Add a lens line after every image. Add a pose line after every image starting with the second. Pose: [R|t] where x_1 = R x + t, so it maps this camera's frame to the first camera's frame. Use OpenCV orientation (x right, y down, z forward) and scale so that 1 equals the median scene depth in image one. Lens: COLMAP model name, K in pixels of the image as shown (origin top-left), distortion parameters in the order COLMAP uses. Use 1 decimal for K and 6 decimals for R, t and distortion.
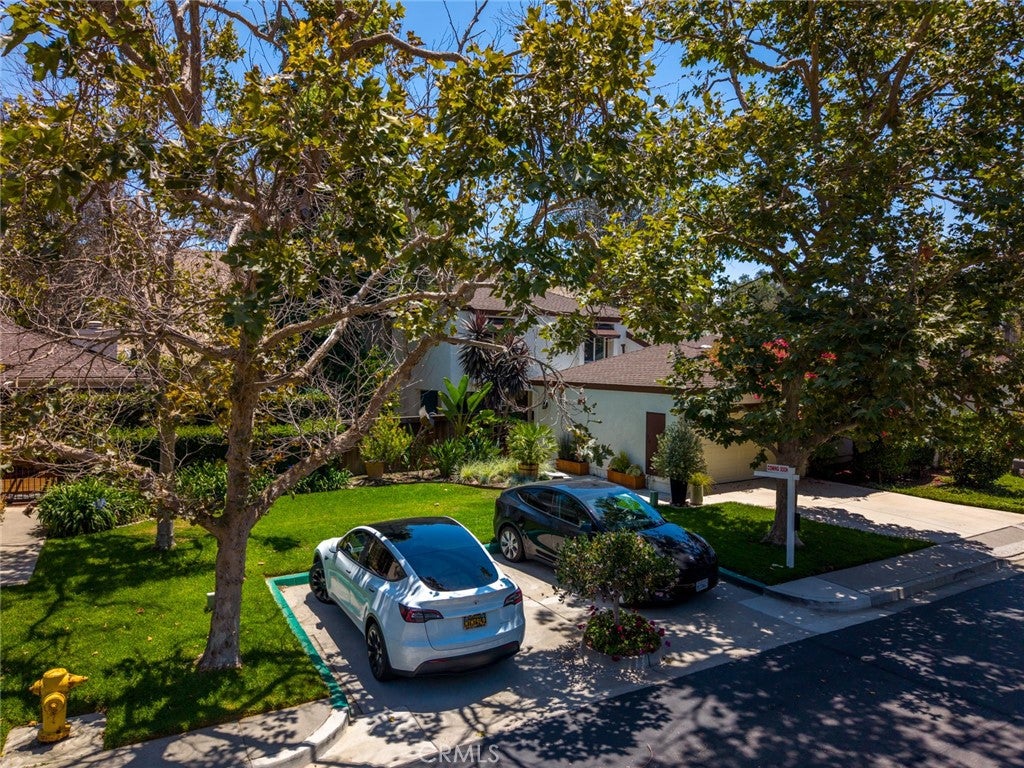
lens RADIAL K [[678.2, 0, 512.0], [0, 678.2, 384.0], [0, 0, 1]] dist [0.001421, -0.001072]
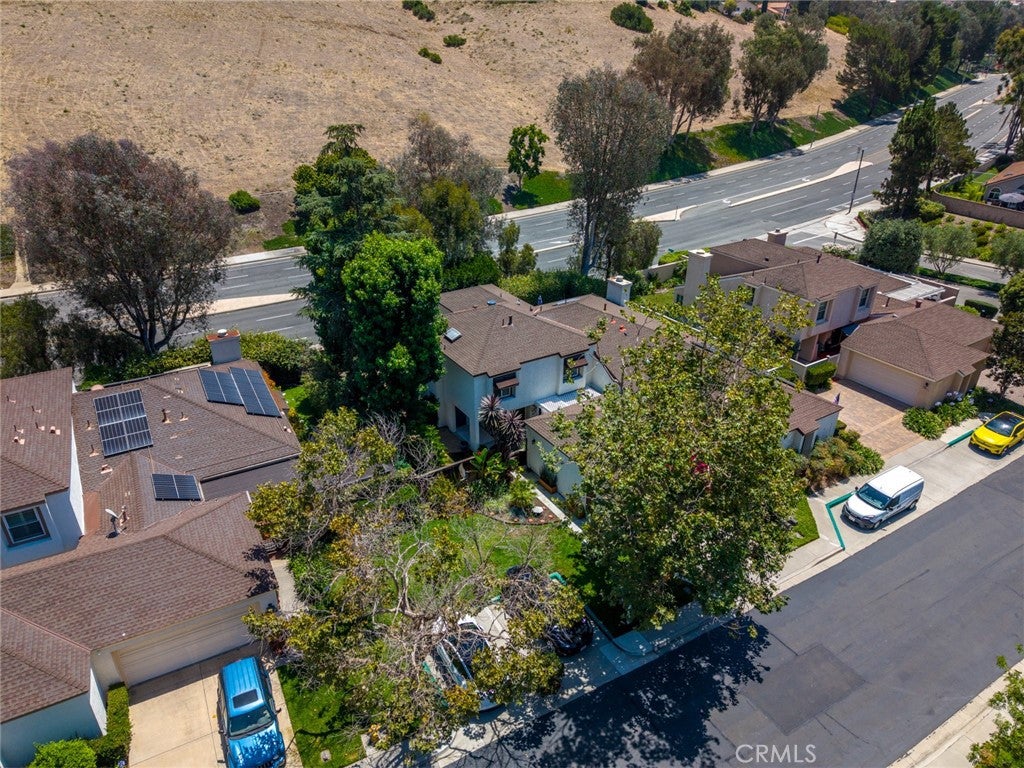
lens RADIAL K [[661.4, 0, 506.4], [0, 661.4, 381.1], [0, 0, 1]] dist [0.006419, -0.000003]
pose [[0.999708, 0.004734, -0.023716, 0.062544], [0.005462, 0.911117, 0.412112, -2.212442], [0.023559, -0.412121, 0.910825, -1.146390]]
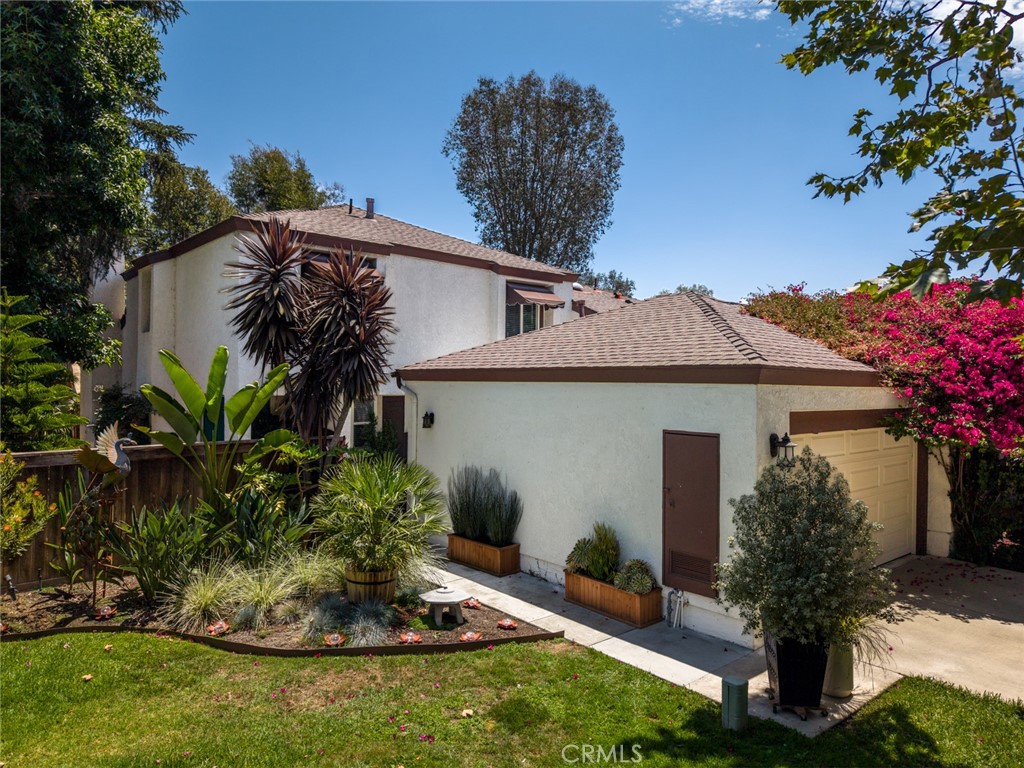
lens RADIAL K [[661.4, 0, 506.4], [0, 661.4, 381.1], [0, 0, 1]] dist [0.006419, -0.000003]
pose [[0.993127, -0.003238, 0.117001, 0.146382], [0.008460, 0.998988, -0.044164, 0.068942], [-0.116740, 0.044851, 0.992149, 1.509493]]
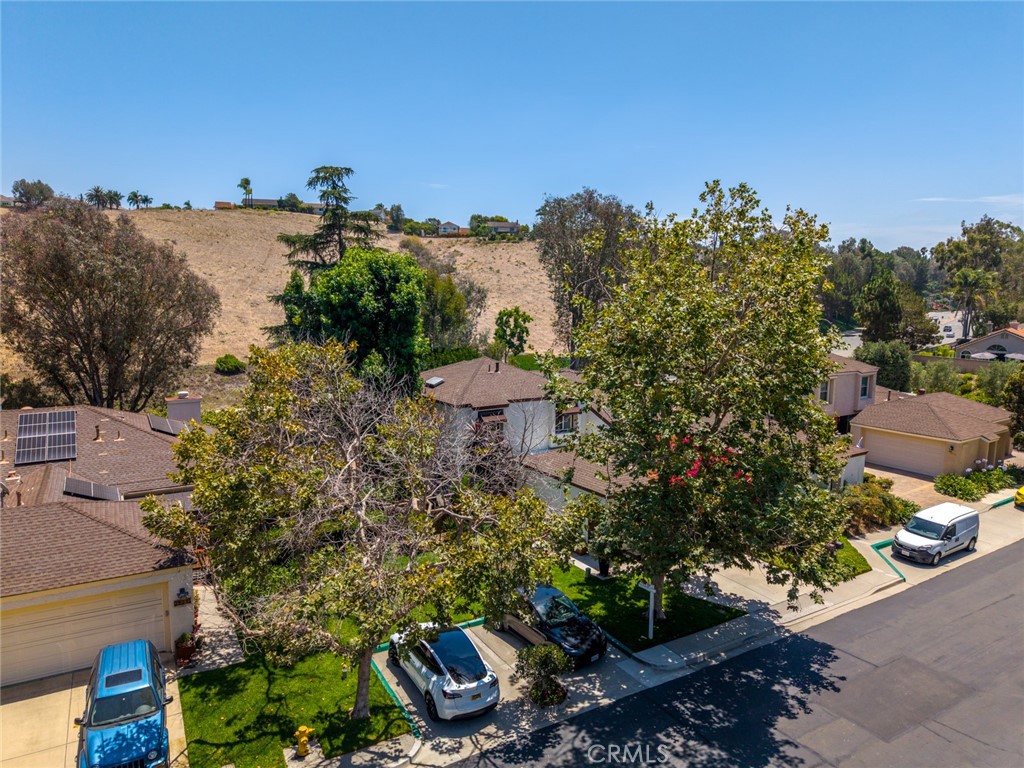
lens RADIAL K [[665.5, 0, 506.2], [0, 665.5, 383.4], [0, 0, 1]] dist [0.007820, -0.004963]
pose [[0.999992, -0.002557, -0.003011, 0.051903], [0.002820, 0.995849, 0.090979, -0.870171], [0.002765, -0.090987, 0.995848, -1.075431]]
